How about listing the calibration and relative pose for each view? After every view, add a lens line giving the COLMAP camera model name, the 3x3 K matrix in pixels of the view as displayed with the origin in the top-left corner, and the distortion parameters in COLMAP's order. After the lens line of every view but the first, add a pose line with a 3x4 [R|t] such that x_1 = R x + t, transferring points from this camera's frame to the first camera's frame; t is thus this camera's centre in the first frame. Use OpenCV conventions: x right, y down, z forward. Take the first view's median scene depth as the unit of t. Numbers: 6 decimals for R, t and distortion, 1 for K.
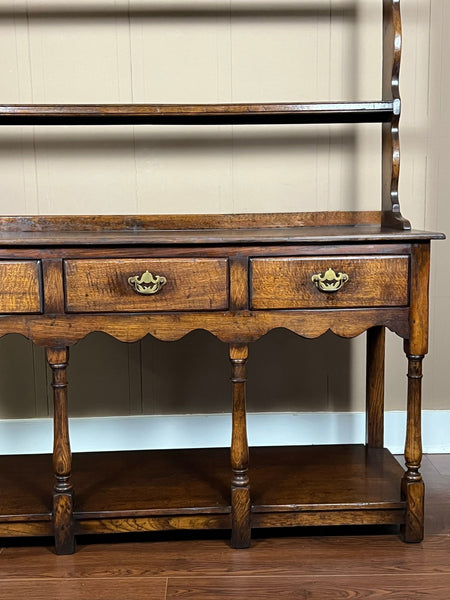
lens RADIAL K [[744.8, 0, 224.3], [0, 744.8, 308.0], [0, 0, 1]] dist [0.215462, -0.649040]
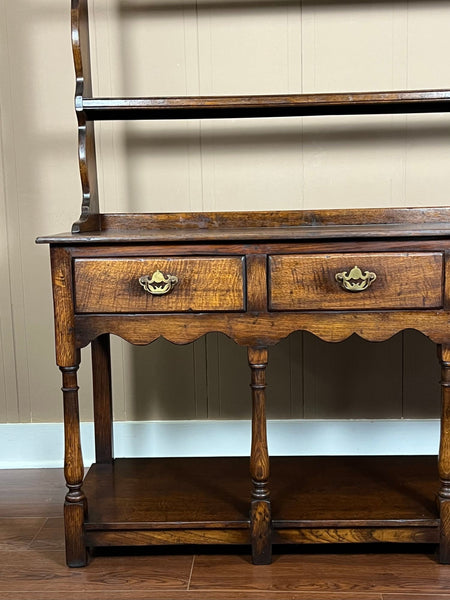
lens RADIAL K [[744.8, 0, 224.3], [0, 744.8, 308.0], [0, 0, 1]] dist [0.215462, -0.649040]
pose [[0.997533, 0.002541, -0.070157, -0.198858], [-0.003027, 0.999972, -0.006826, 0.009457], [0.070138, 0.007021, 0.997513, 0.046173]]
